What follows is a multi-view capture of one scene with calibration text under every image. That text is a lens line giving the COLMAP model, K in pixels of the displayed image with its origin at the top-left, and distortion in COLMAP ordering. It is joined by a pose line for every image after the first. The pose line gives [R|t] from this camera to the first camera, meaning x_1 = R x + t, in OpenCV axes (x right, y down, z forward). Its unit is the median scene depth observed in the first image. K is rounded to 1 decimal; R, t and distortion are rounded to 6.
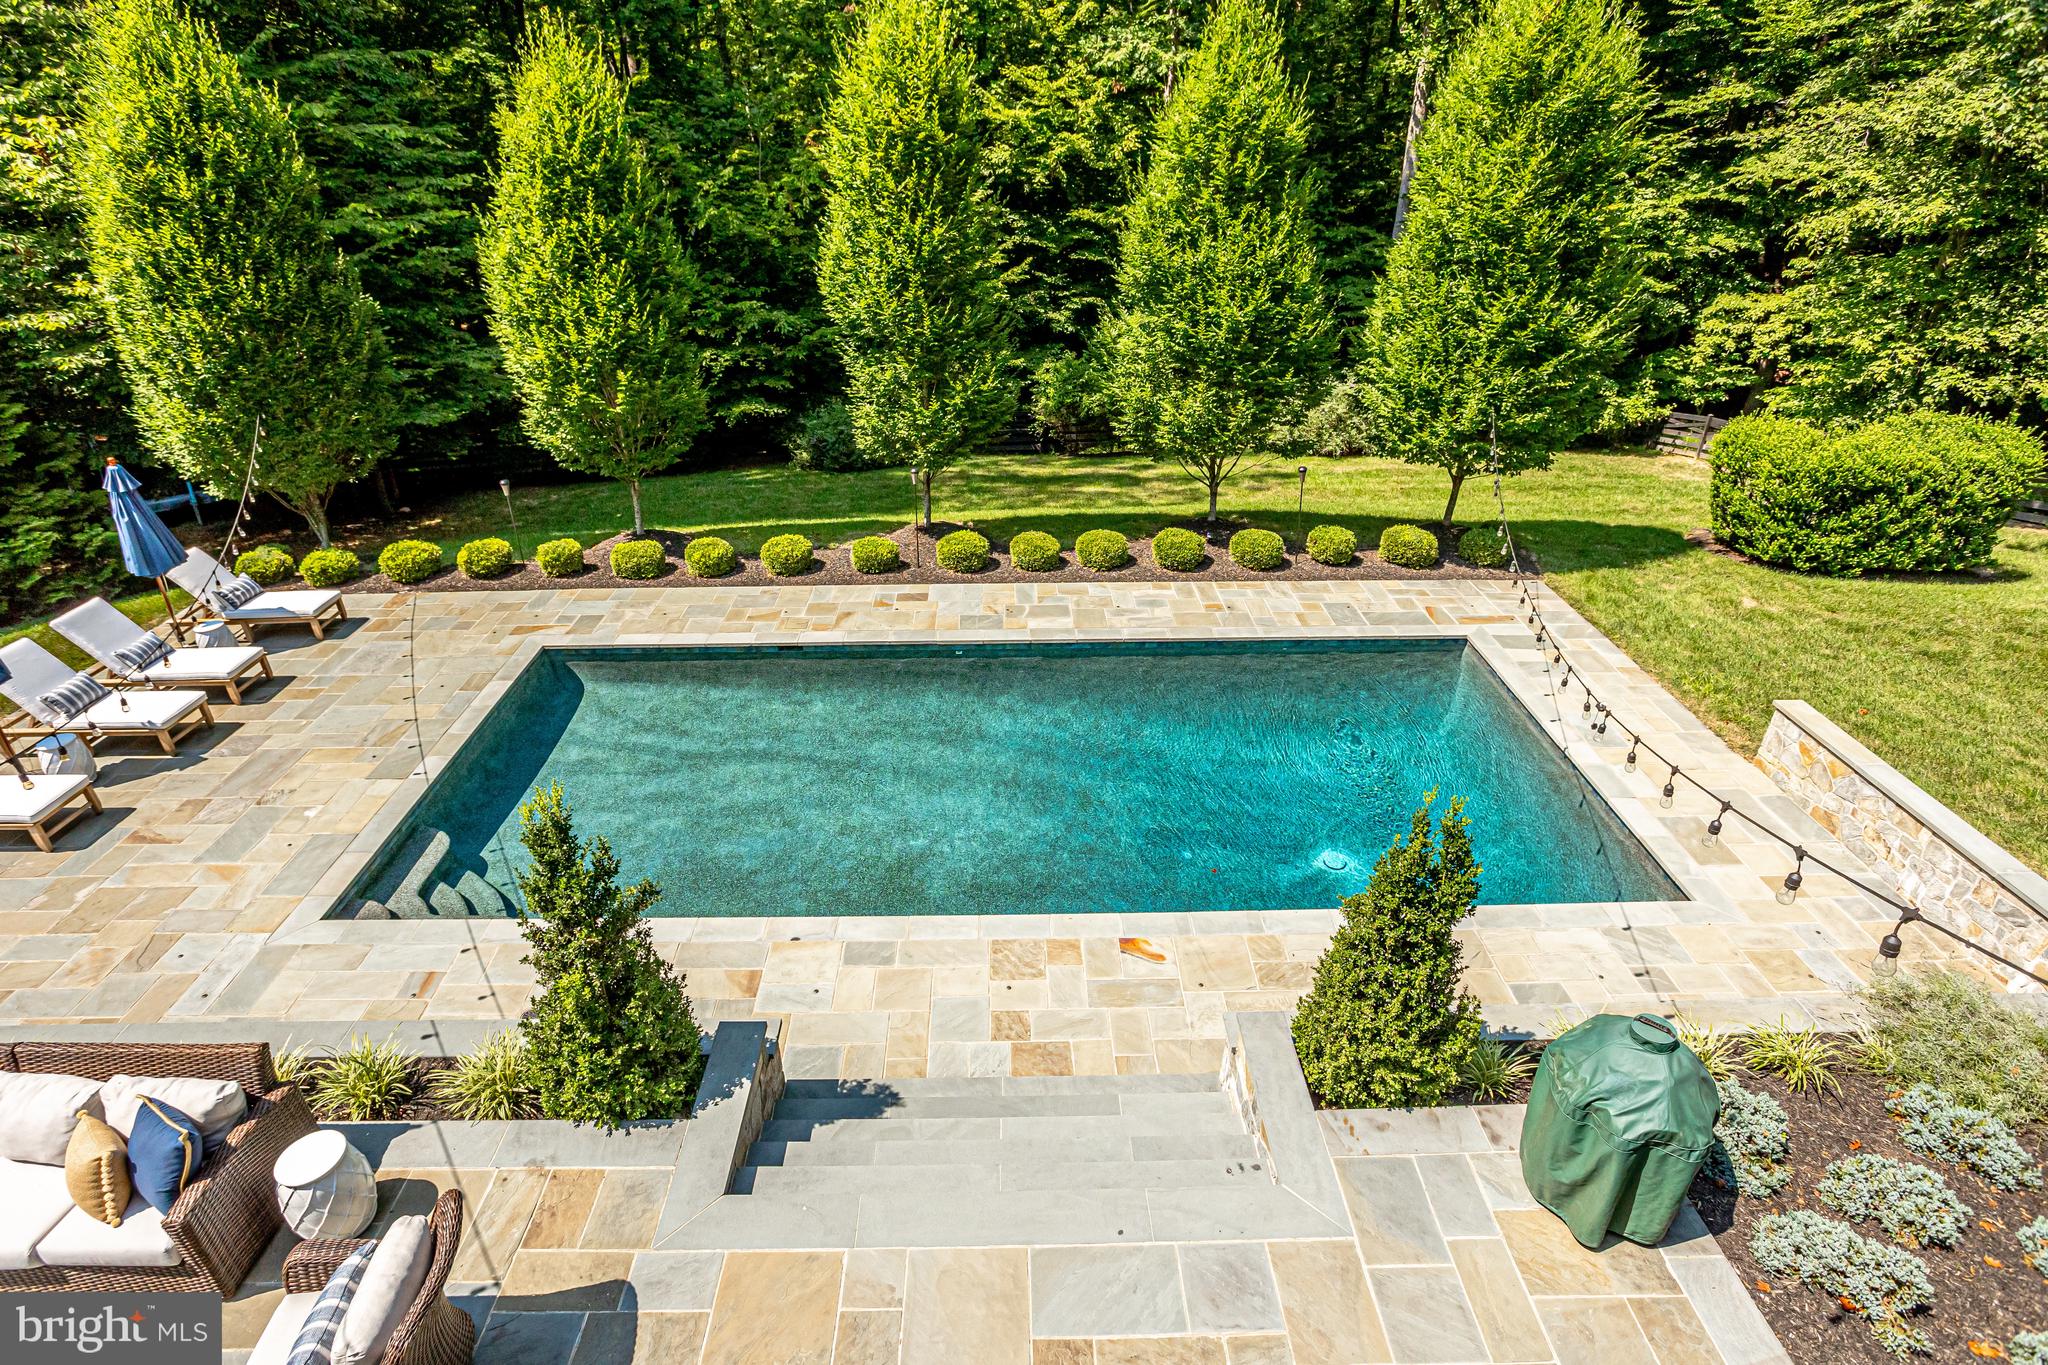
lens RADIAL K [[1021.5, 0, 1011.2], [0, 1021.5, 686.0], [0, 0, 1]] dist [-0.050110, 0.032119]
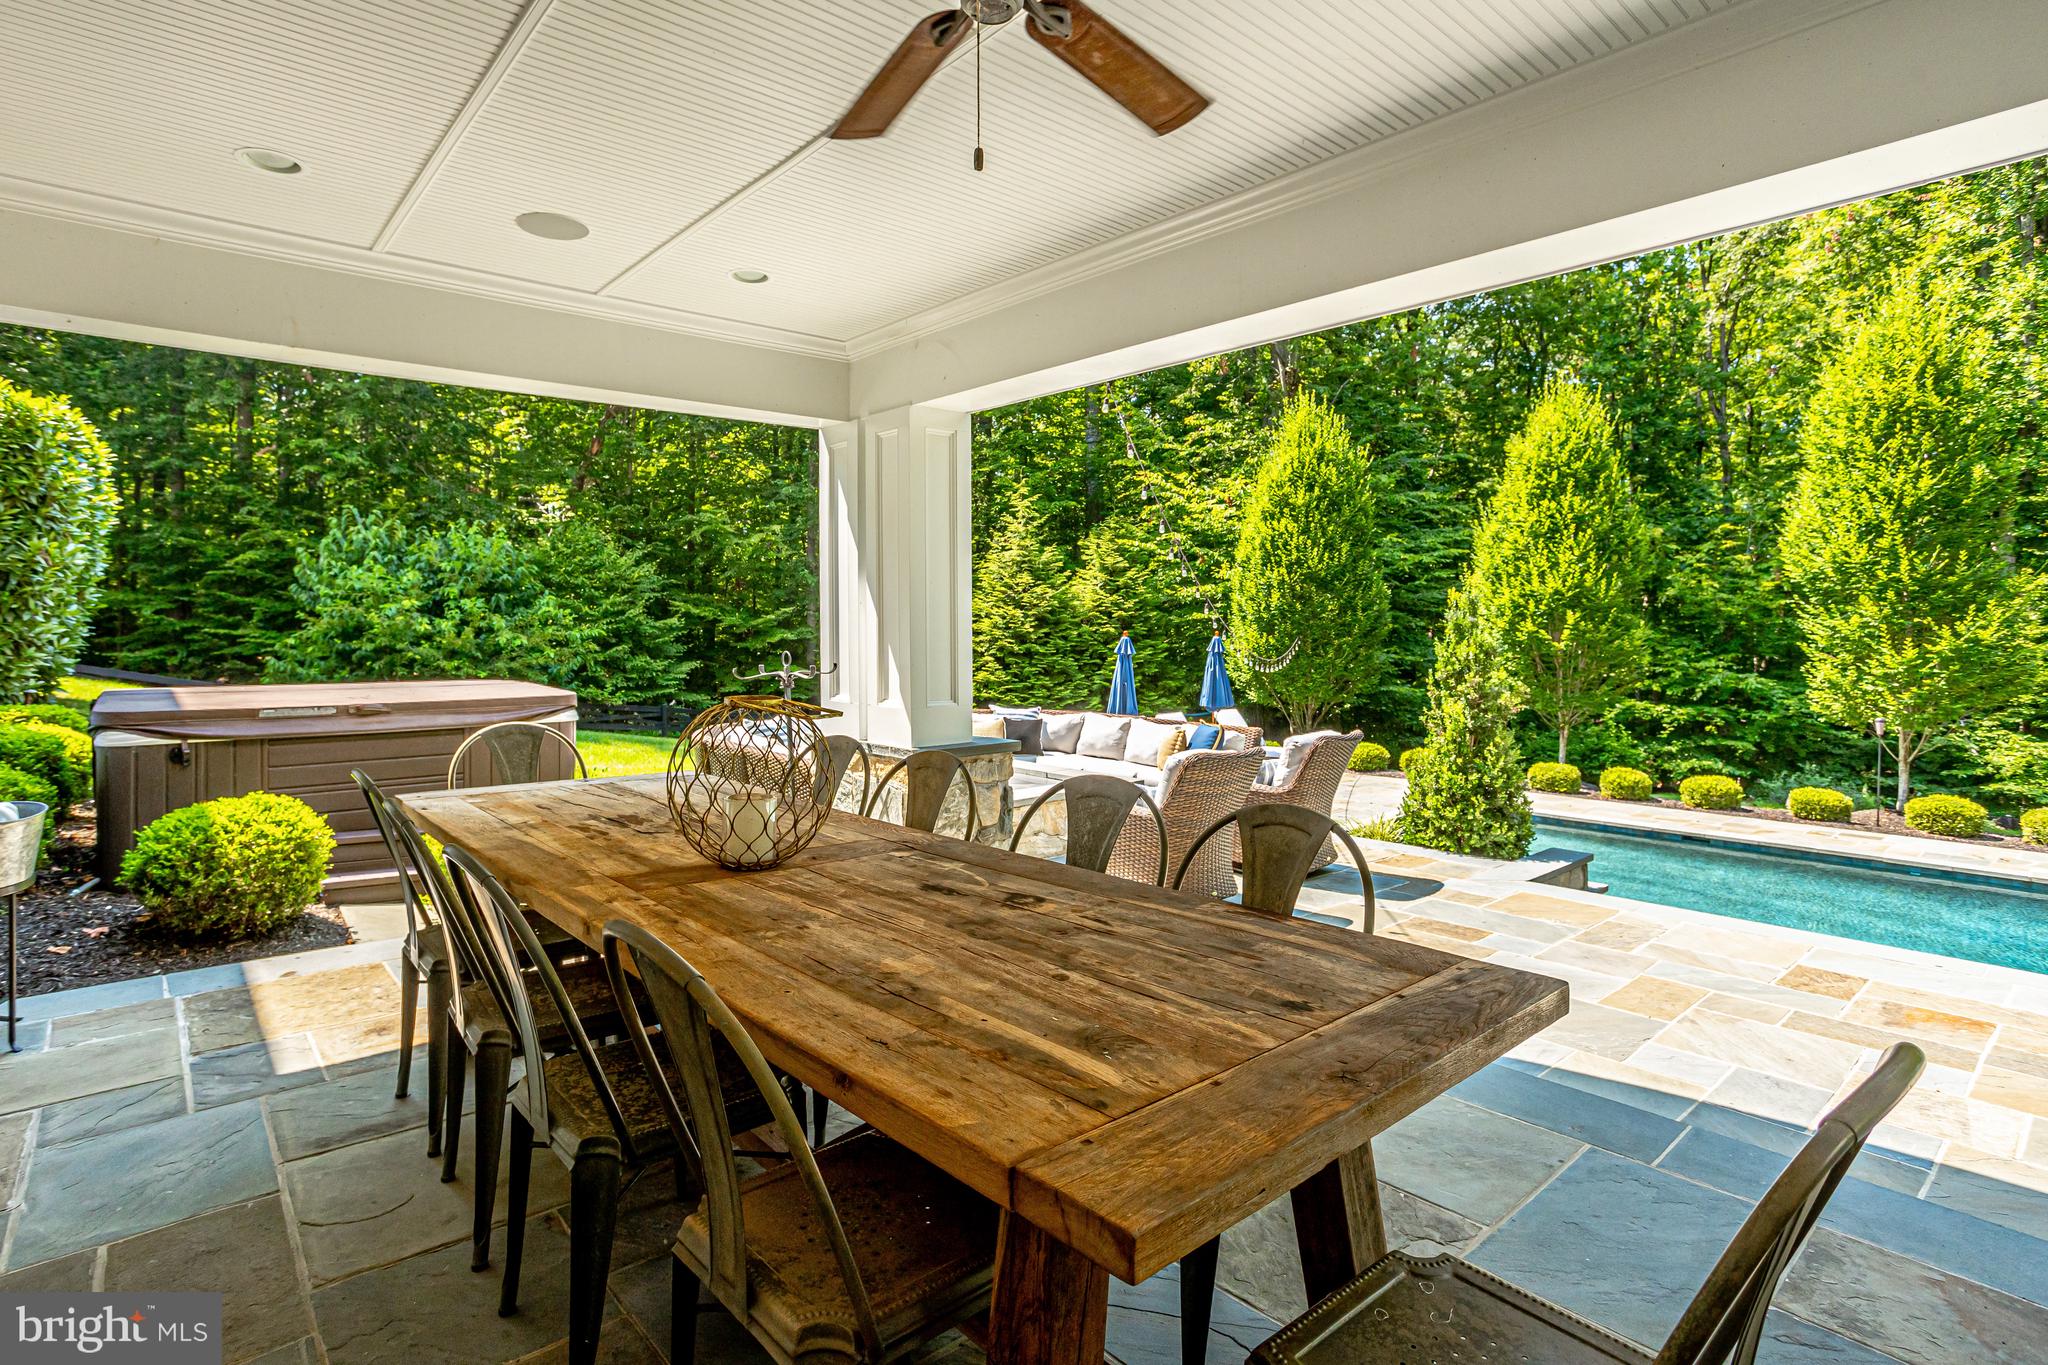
lens RADIAL K [[1032.7, 0, 1023.3], [0, 1032.7, 626.2], [0, 0, 1]] dist [-0.064393, 0.046080]
pose [[0.658840, 0.007880, -0.752242, 0.092607], [-0.368436, 0.875191, -0.313521, 0.321087], [0.655885, 0.483713, 0.579514, -0.111492]]
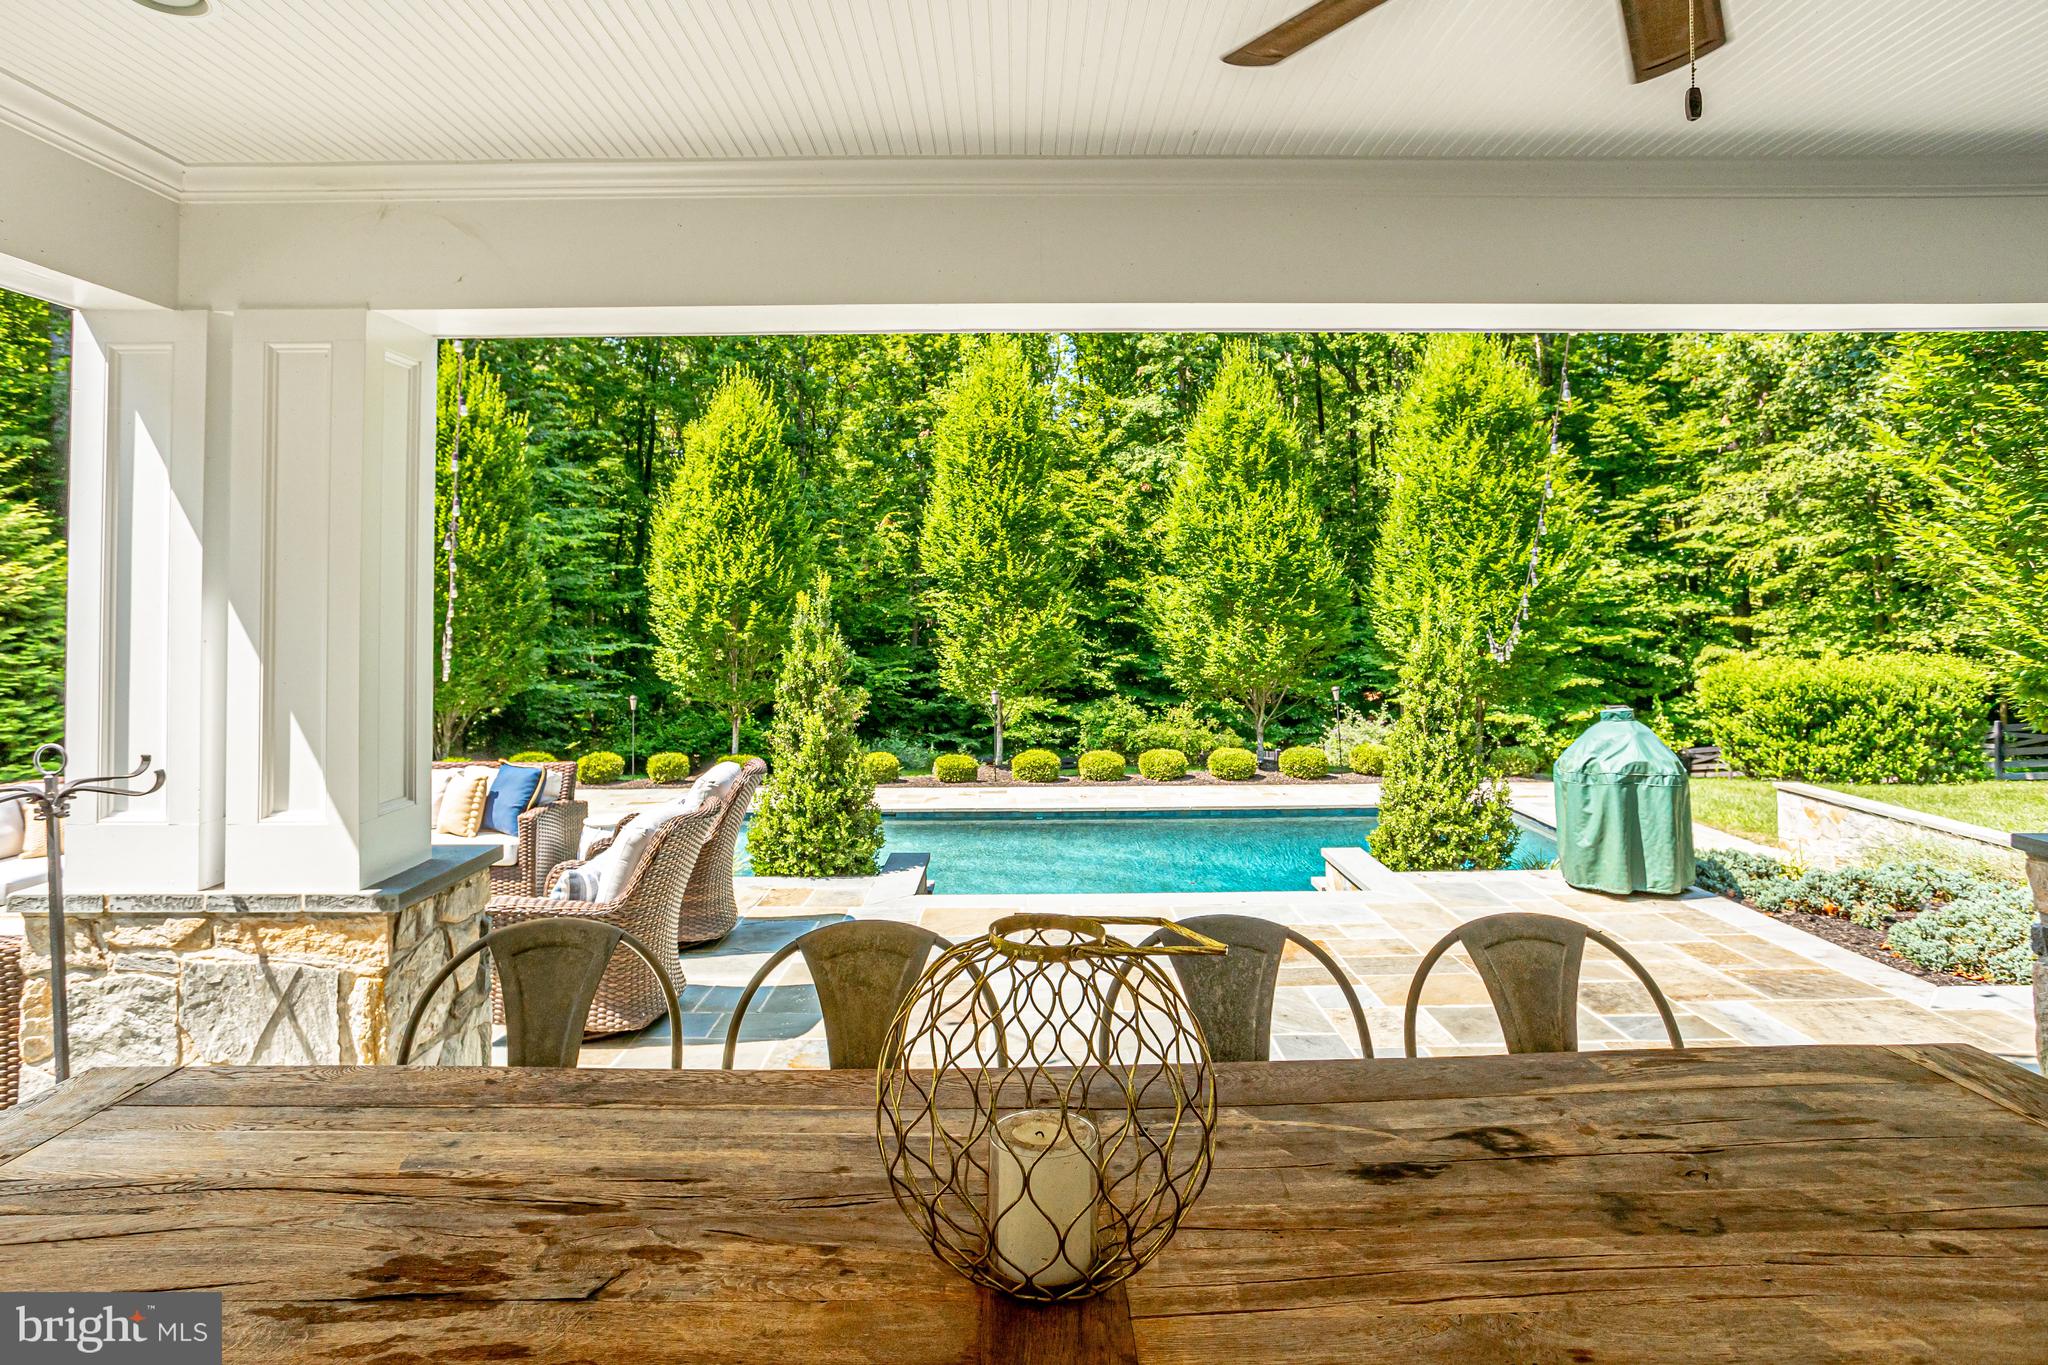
lens RADIAL K [[1087.4, 0, 1022.8], [0, 1087.4, 547.7], [0, 0, 1]] dist [-0.057124, 0.040021]
pose [[0.999930, -0.002231, -0.011626, -0.052416], [-0.004240, 0.849467, -0.527625, 0.315118], [0.011053, 0.527638, 0.849398, -0.126451]]
